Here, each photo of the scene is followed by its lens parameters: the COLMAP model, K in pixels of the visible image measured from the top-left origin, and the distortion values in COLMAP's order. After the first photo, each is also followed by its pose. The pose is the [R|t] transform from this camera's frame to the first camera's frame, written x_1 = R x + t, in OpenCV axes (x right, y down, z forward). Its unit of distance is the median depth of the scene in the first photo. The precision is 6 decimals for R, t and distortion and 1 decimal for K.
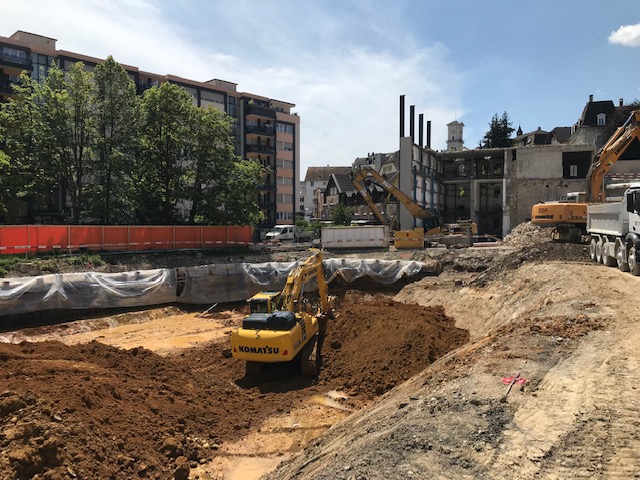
lens RADIAL K [[514.1, 0, 317.6], [0, 514.1, 241.4], [0, 0, 1]] dist [0.007740, 0.002913]
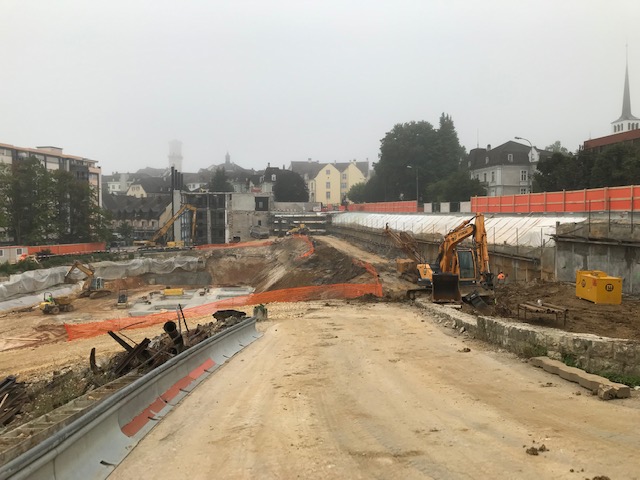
lens RADIAL K [[514.1, 0, 319.0], [0, 514.1, 239.9], [0, 0, 1]] dist [0.007740, 0.002913]
pose [[0.851566, -0.026088, 0.523597, -0.311322], [0.027648, 0.999606, 0.004838, -0.015816], [-0.523517, 0.010357, 0.851952, -0.717959]]
